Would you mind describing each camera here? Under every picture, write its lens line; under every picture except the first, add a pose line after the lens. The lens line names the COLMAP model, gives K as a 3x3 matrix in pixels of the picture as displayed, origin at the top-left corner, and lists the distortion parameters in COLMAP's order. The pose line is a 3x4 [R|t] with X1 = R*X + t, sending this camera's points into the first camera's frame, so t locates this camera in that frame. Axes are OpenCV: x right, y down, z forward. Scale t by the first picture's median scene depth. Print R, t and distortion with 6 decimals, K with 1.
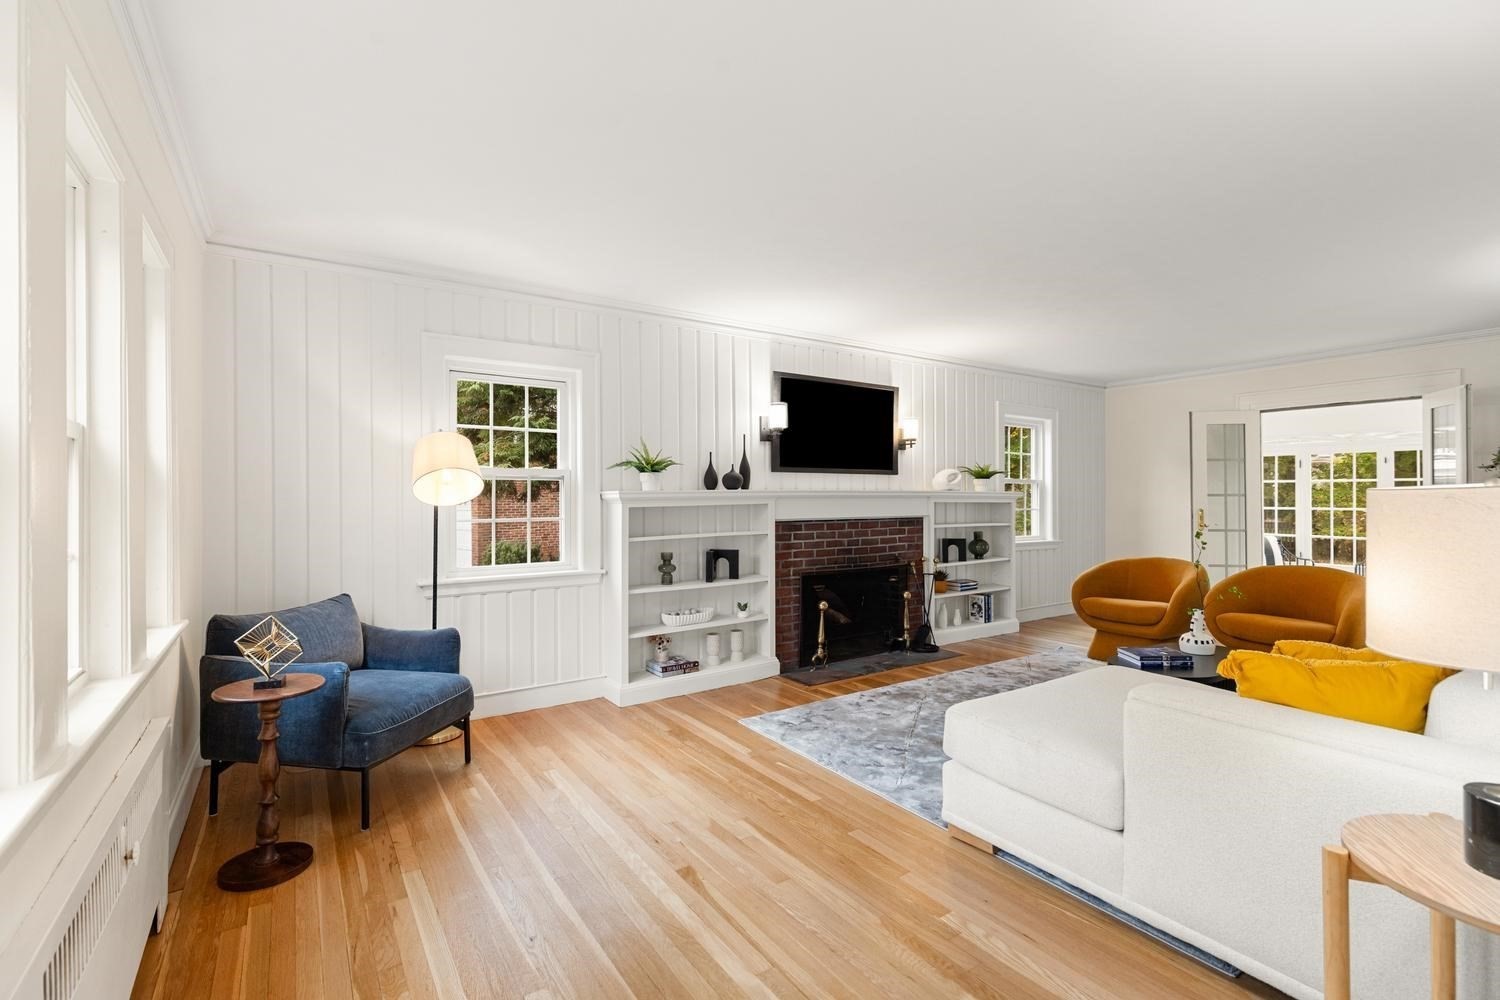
lens RADIAL K [[697.0, 0, 751.9], [0, 697.0, 496.8], [0, 0, 1]] dist [0.005633, -0.000156]
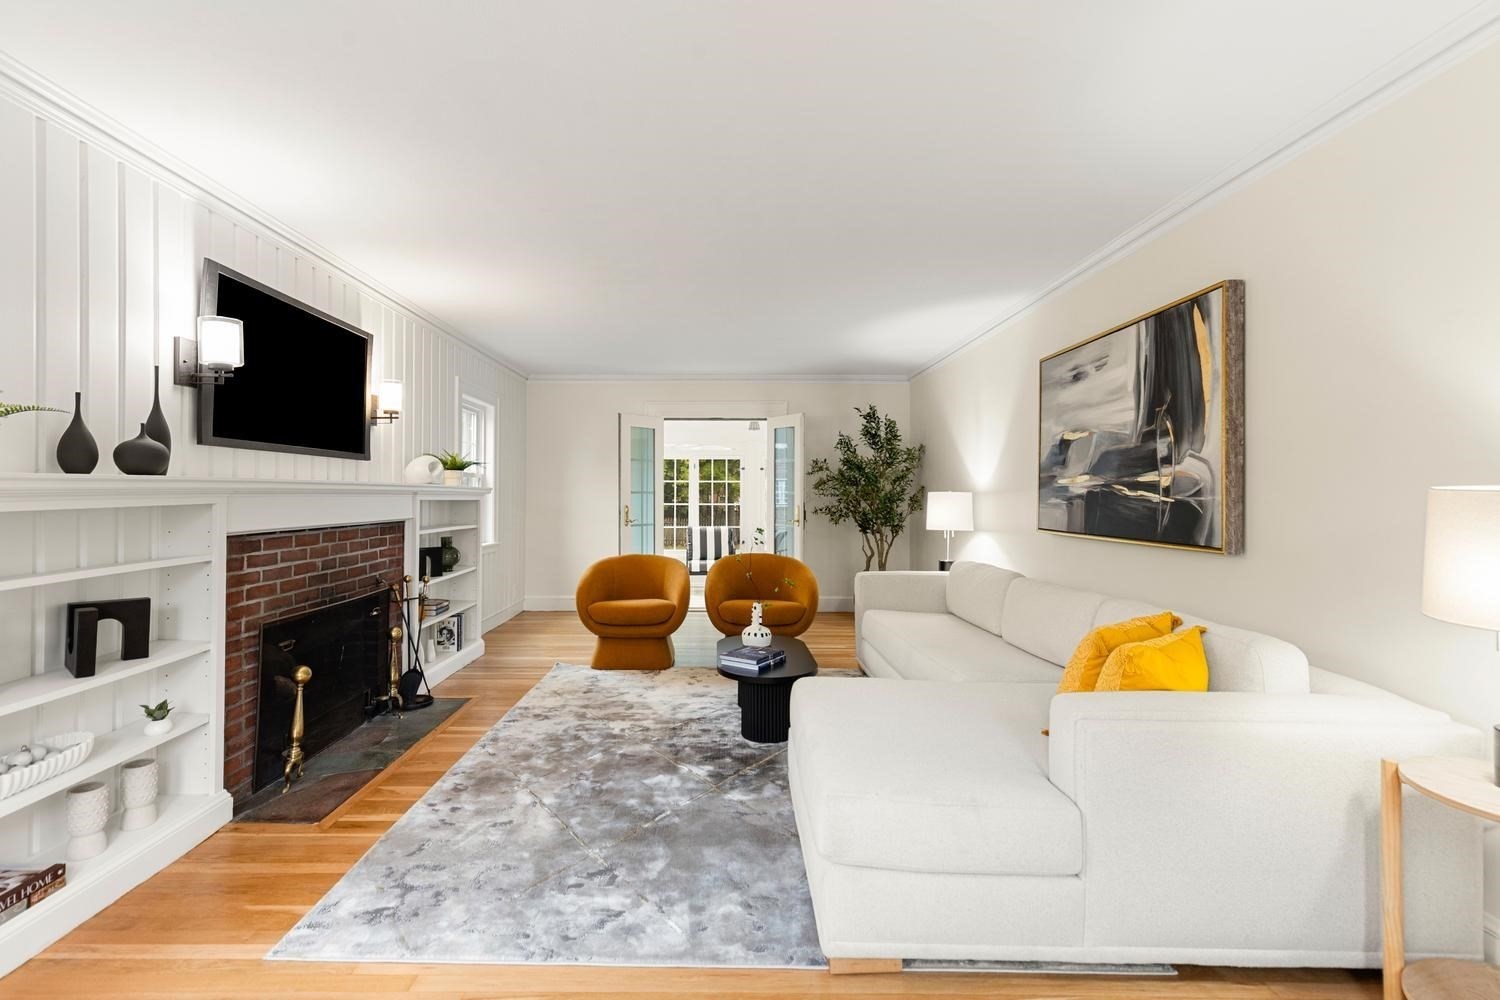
lens RADIAL K [[697.0, 0, 741.4], [0, 697.0, 487.9], [0, 0, 1]] dist [0.005633, -0.000156]
pose [[0.560362, 0.011957, 0.828161, -0.206135], [-0.004497, 0.999925, -0.011394, 0.002304], [-0.828235, 0.002660, 0.560374, 0.395233]]
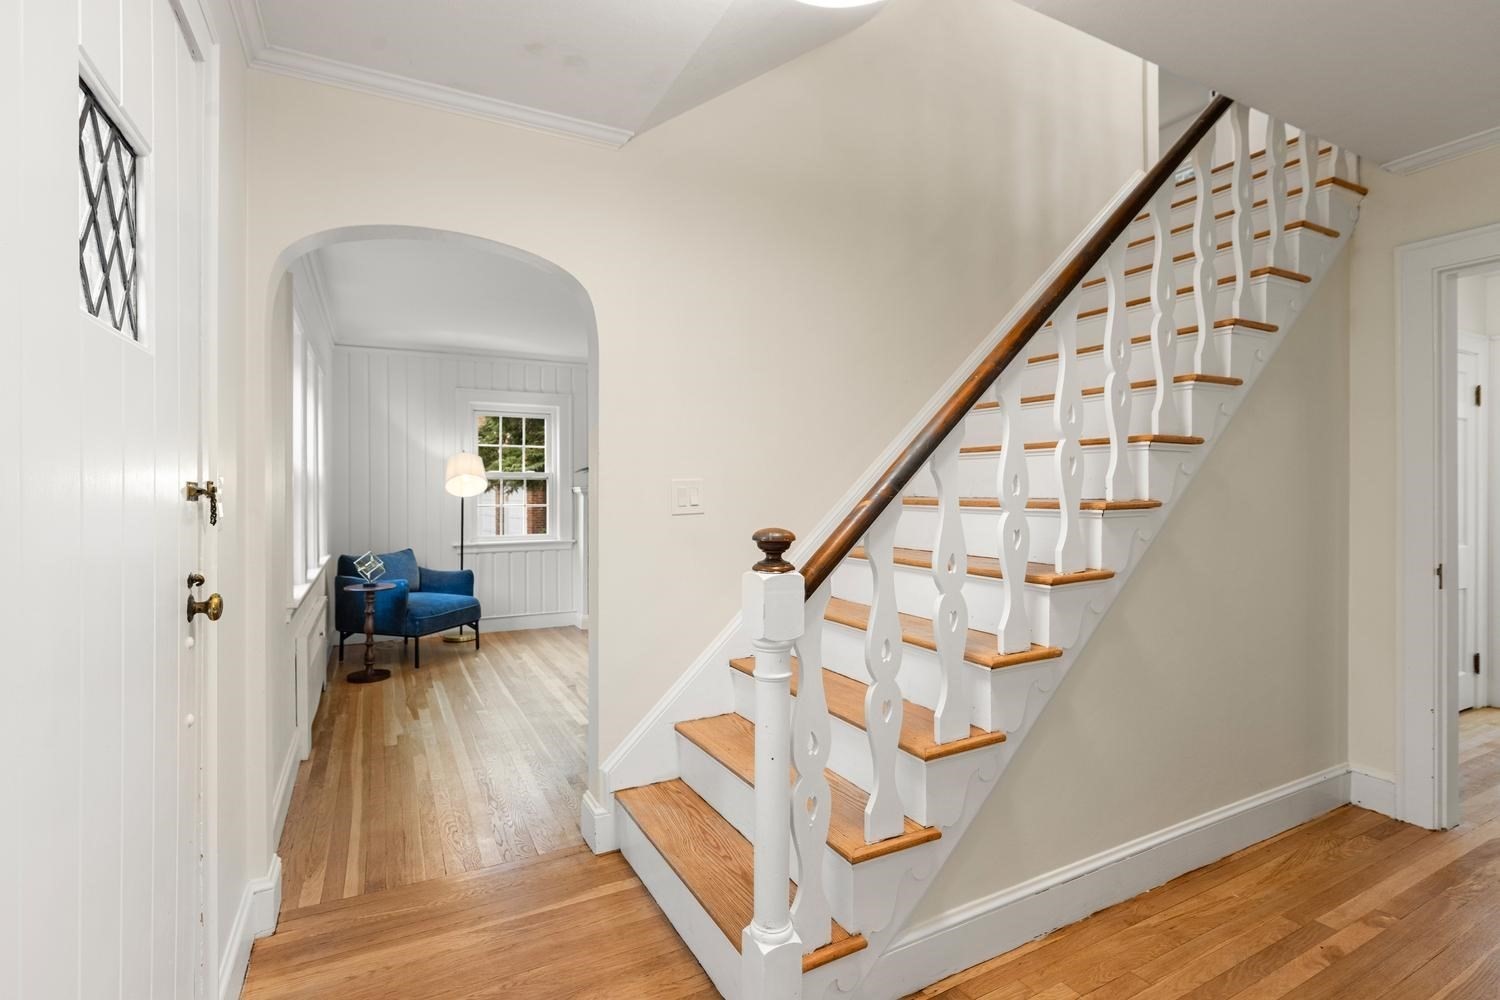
lens RADIAL K [[736.9, 0, 757.0], [0, 736.9, 492.8], [0, 0, 1]] dist [-0.014500, -0.000427]
pose [[0.994336, 0.002056, -0.106267, 0.331890], [-0.001763, 0.999994, 0.002856, -0.001226], [0.106272, -0.002652, 0.994334, -0.507565]]
